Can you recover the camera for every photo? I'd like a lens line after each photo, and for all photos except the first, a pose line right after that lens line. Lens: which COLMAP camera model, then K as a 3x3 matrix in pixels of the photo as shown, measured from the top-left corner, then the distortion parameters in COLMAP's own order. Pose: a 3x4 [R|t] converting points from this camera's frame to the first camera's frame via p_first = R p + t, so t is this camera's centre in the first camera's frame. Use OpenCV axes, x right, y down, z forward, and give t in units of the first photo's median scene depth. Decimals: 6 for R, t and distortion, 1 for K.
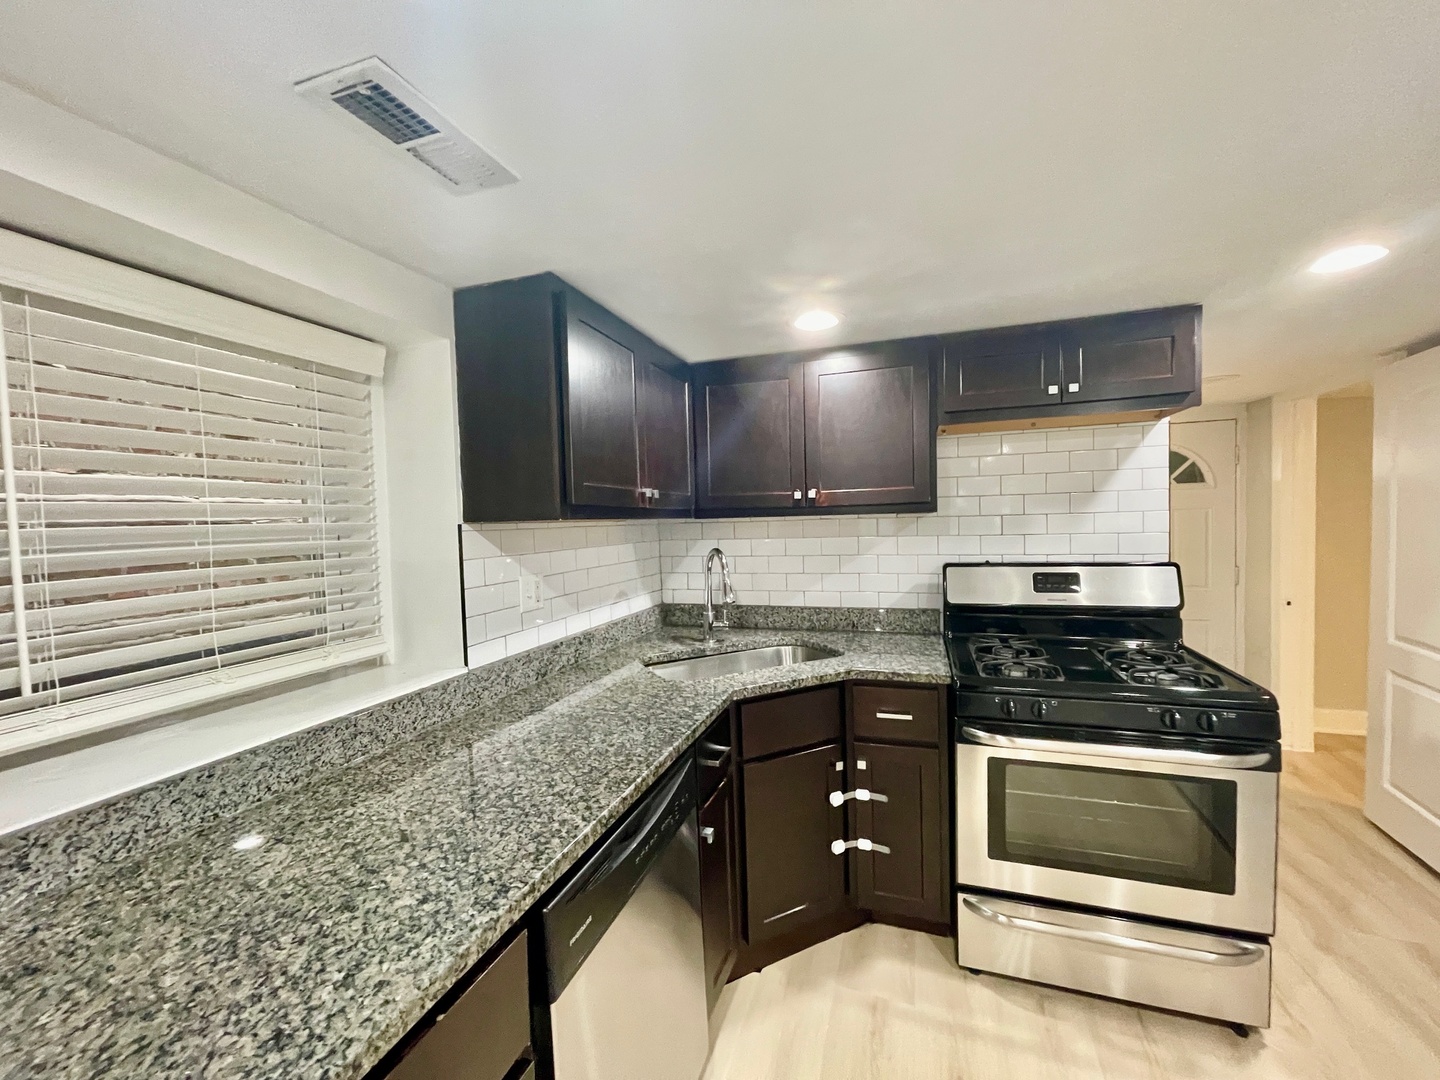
lens RADIAL K [[580.6, 0, 715.0], [0, 580.6, 544.2], [0, 0, 1]] dist [0.000910, -0.002041]
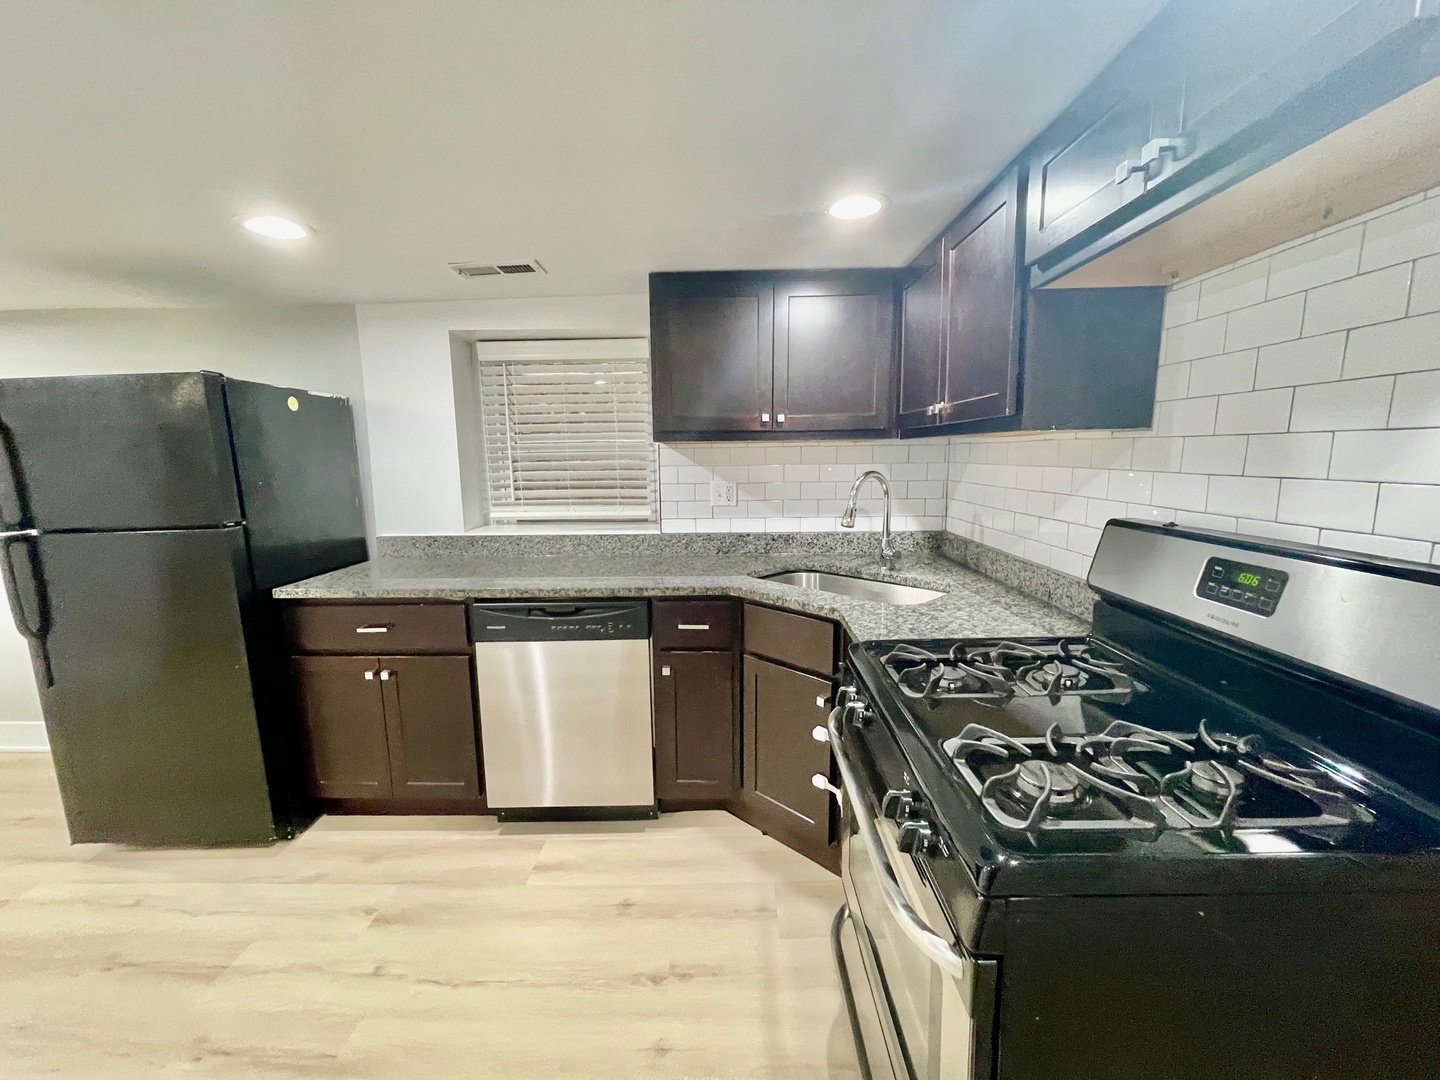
lens RADIAL K [[580.6, 0, 715.0], [0, 580.6, 544.2], [0, 0, 1]] dist [0.000910, -0.002041]
pose [[0.309135, 0.170255, -0.935654, 1.003799], [-0.036719, 0.985248, 0.167147, -0.029927], [0.950309, -0.017314, 0.310827, 0.531684]]
